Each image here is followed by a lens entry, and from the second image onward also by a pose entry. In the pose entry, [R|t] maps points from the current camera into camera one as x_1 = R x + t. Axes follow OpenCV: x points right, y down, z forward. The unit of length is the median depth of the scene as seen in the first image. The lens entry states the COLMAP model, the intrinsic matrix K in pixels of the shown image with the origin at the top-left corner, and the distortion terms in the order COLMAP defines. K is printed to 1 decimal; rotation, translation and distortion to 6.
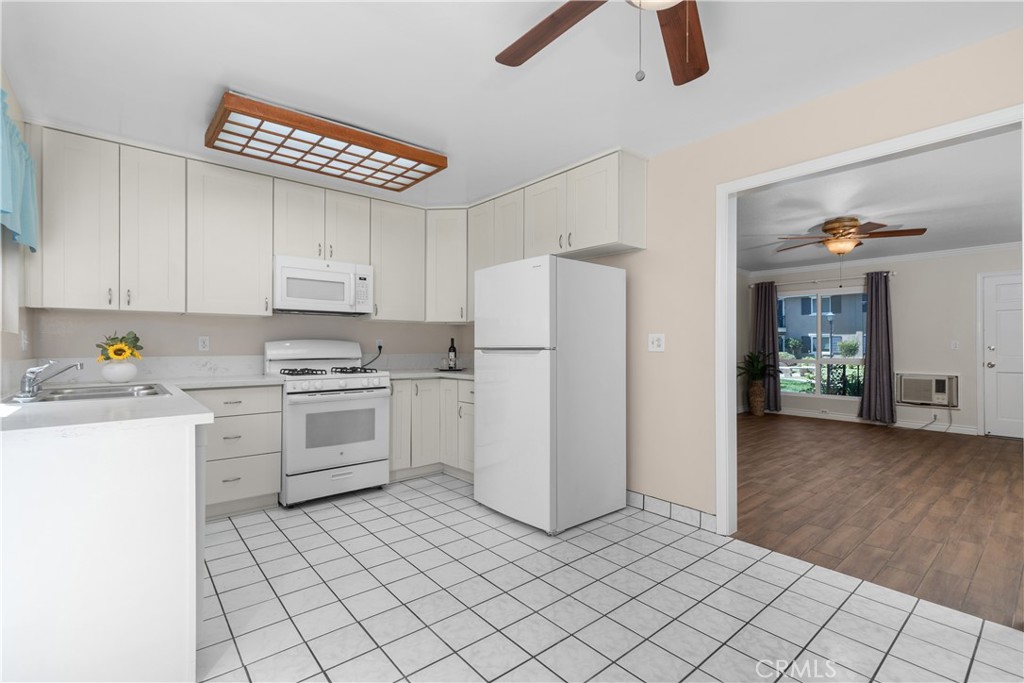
lens RADIAL K [[463.5, 0, 509.7], [0, 463.5, 344.0], [0, 0, 1]] dist [0.001284, 0.000352]
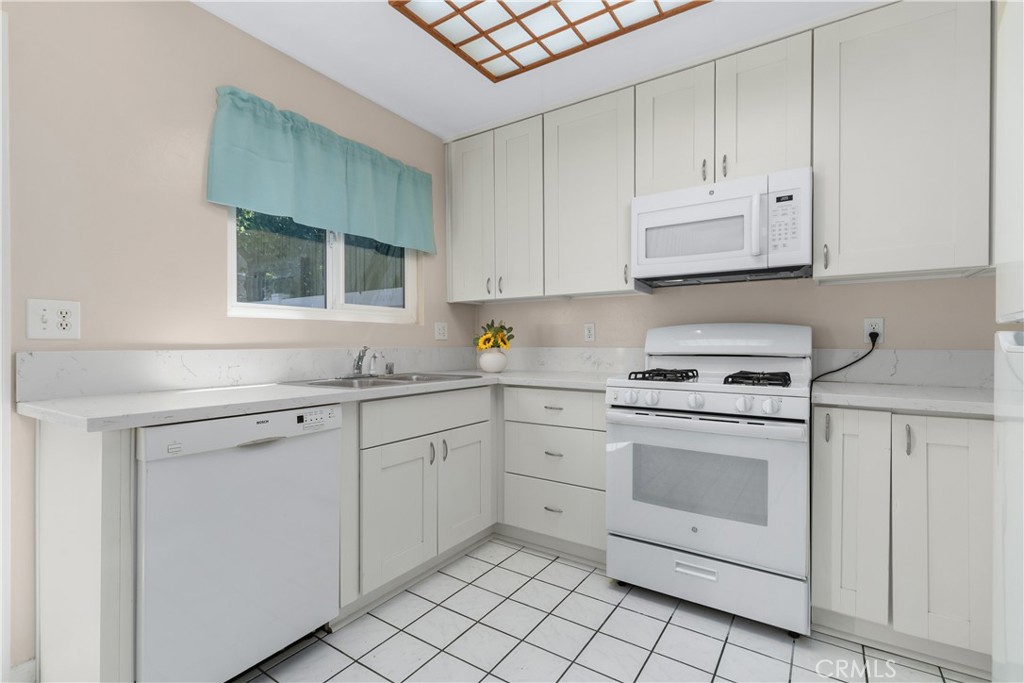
lens RADIAL K [[463.5, 0, 509.7], [0, 463.5, 344.0], [0, 0, 1]] dist [0.001284, 0.000352]
pose [[0.274112, 0.001846, -0.961696, 0.096338], [0.003280, 0.999991, 0.002855, 0.016883], [0.961692, -0.003937, 0.274104, 0.634939]]
